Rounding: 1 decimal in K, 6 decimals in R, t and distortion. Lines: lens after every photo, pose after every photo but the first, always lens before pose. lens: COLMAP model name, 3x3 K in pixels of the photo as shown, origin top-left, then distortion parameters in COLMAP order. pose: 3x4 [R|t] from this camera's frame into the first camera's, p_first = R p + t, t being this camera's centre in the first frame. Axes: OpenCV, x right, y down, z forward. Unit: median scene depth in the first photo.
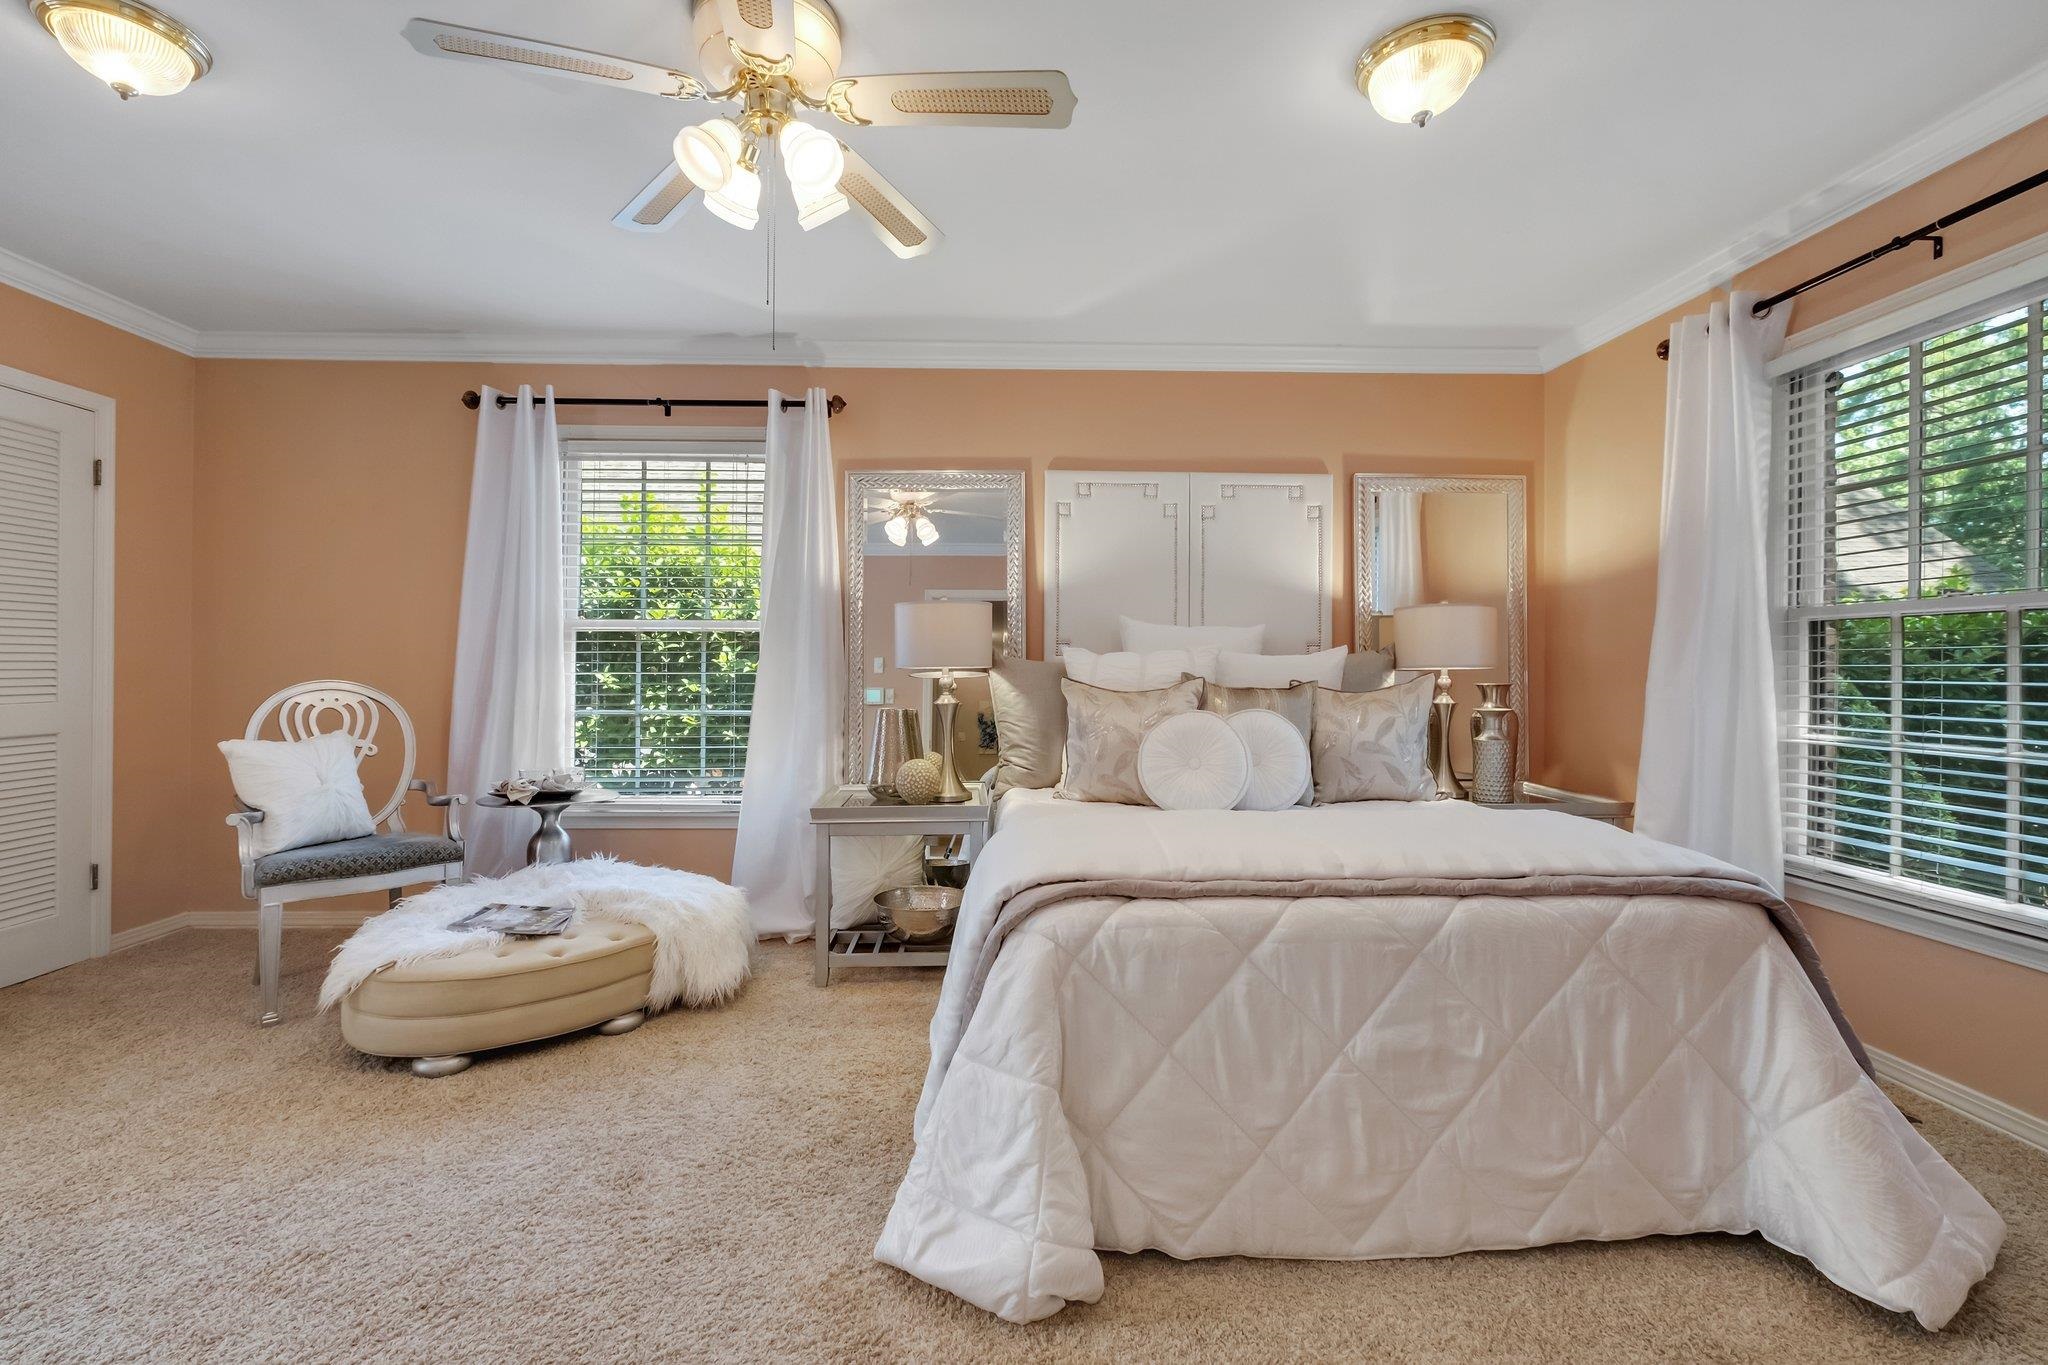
lens RADIAL K [[898.1, 0, 999.6], [0, 898.1, 664.0], [0, 0, 1]] dist [-0.004031, -0.000341]
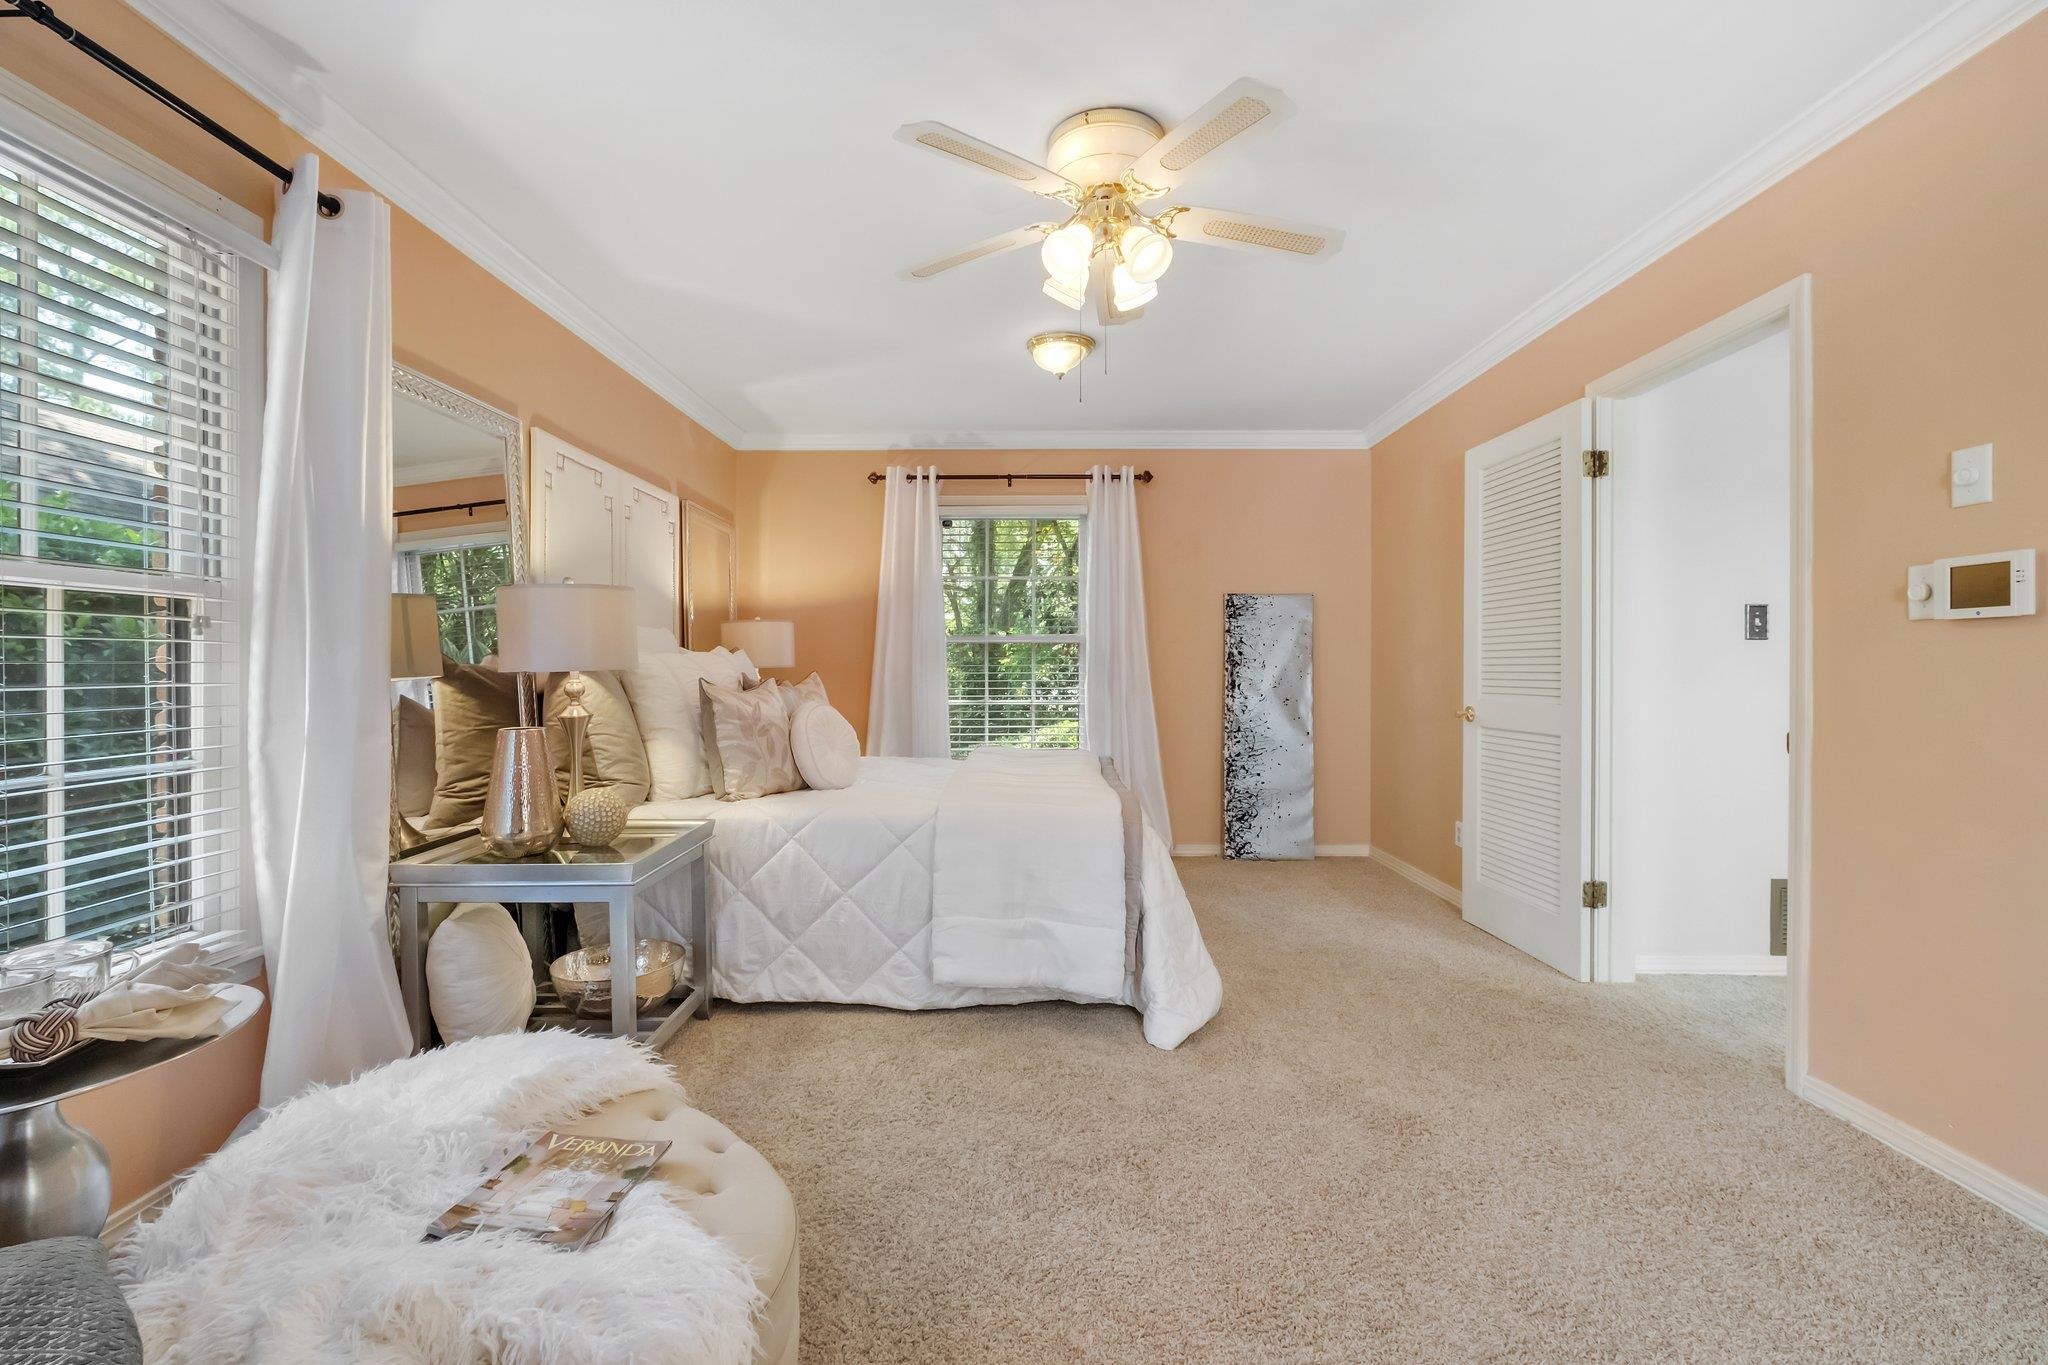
lens RADIAL K [[902.2, 0, 1017.0], [0, 902.2, 670.9], [0, 0, 1]] dist [-0.001982, -0.000253]
pose [[0.033250, -0.008494, 0.999411, -0.855499], [-0.000927, 0.999963, 0.008529, -0.002208], [-0.999447, -0.001210, 0.033241, 0.611525]]
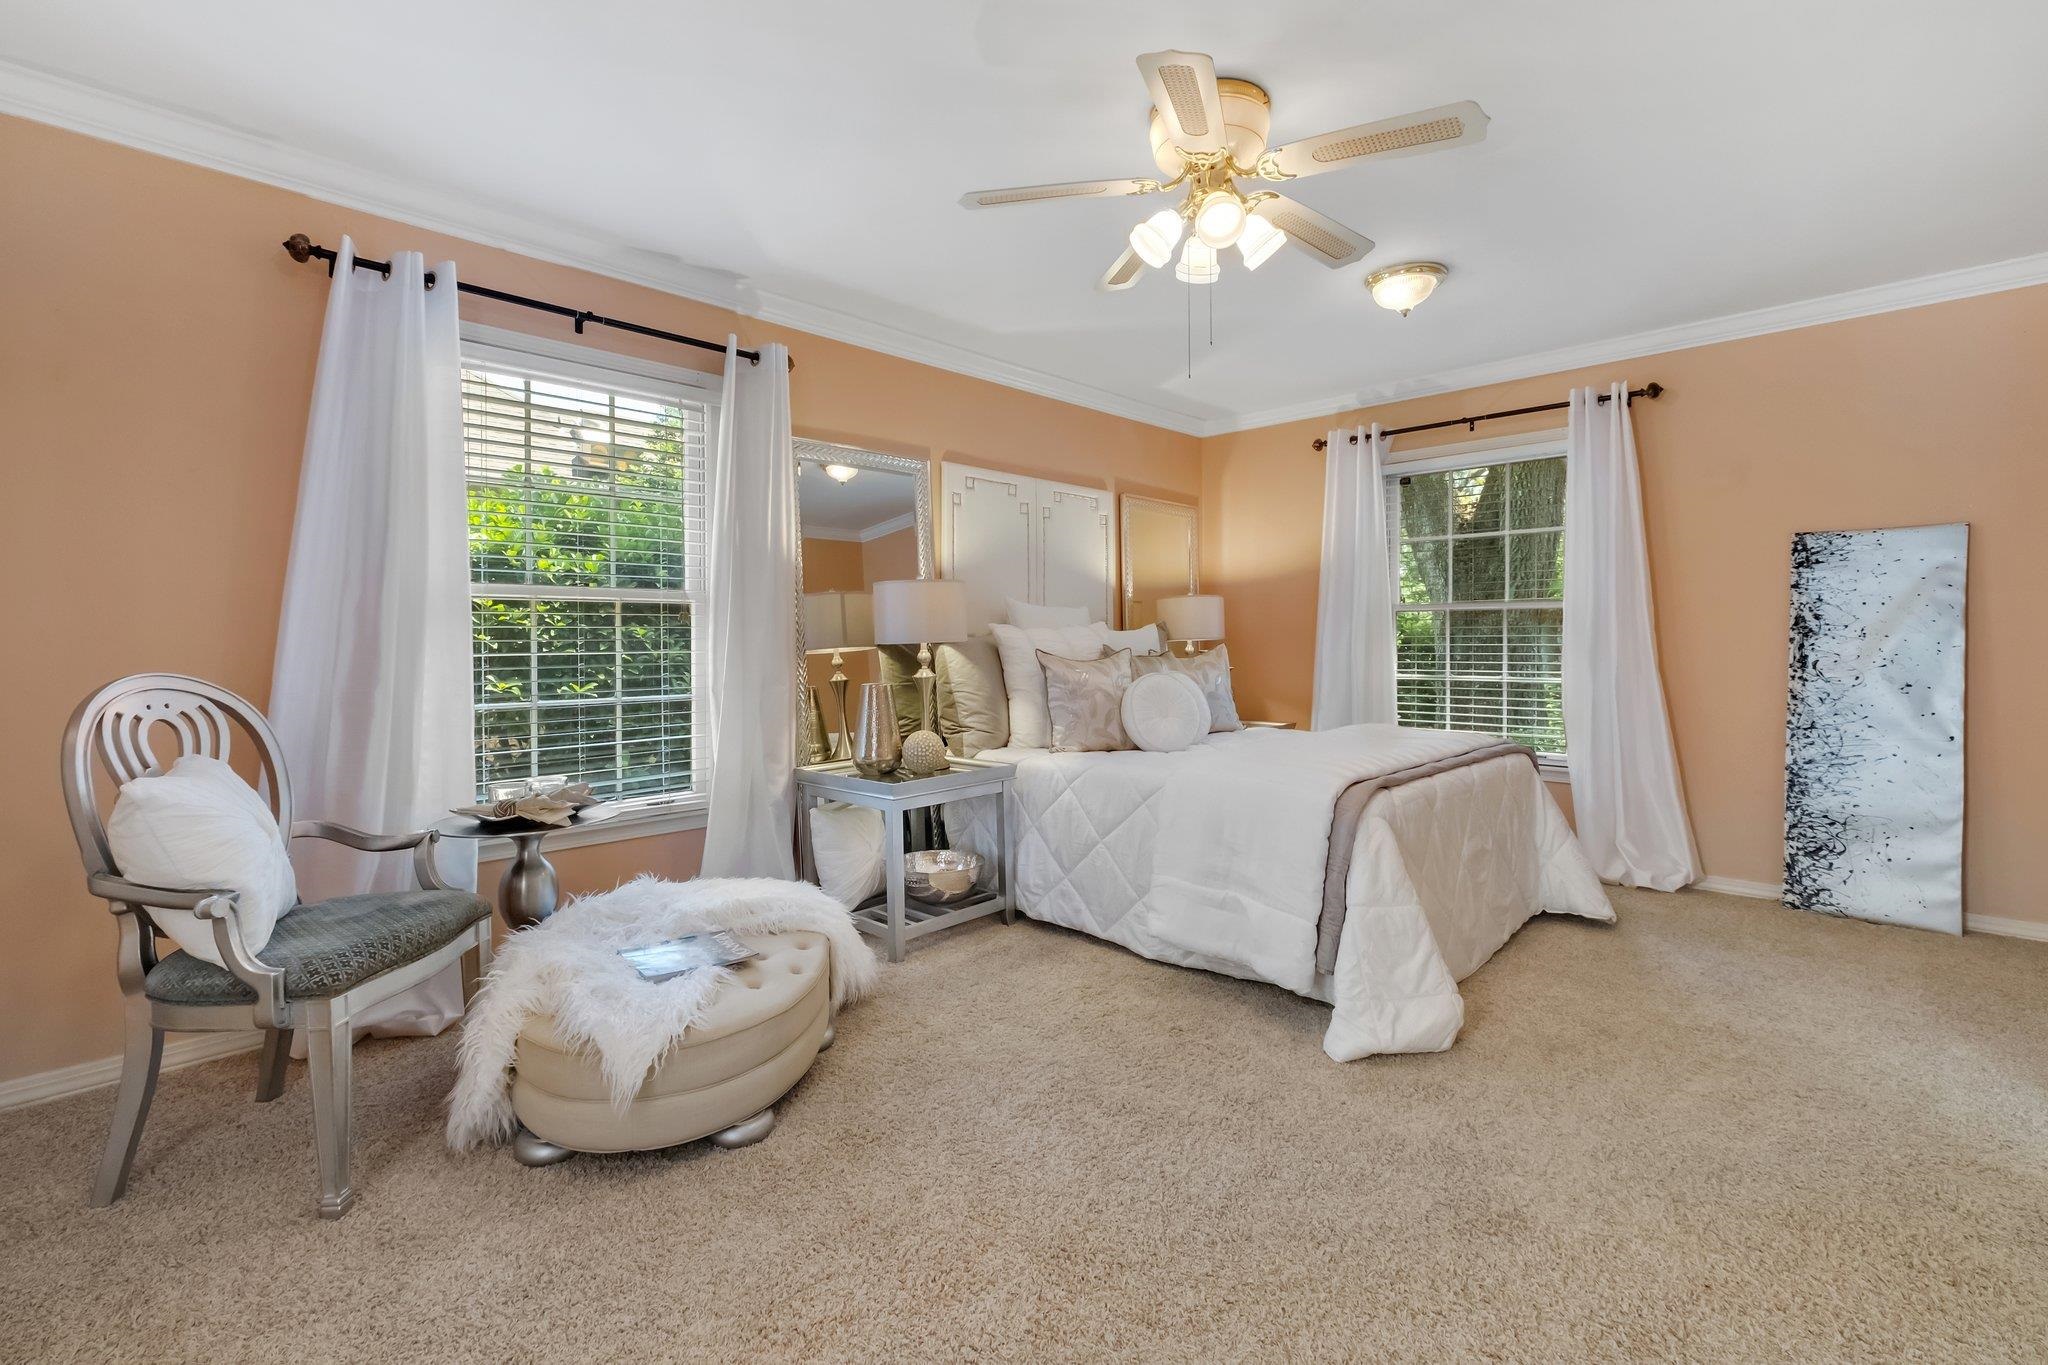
lens RADIAL K [[914.6, 0, 1005.0], [0, 914.6, 642.8], [0, 0, 1]] dist [-0.004256, -0.000366]
pose [[0.724242, -0.009733, 0.689477, -0.753565], [0.006898, 0.999953, 0.006870, -0.002657], [-0.689511, -0.000220, 0.724275, 0.165094]]
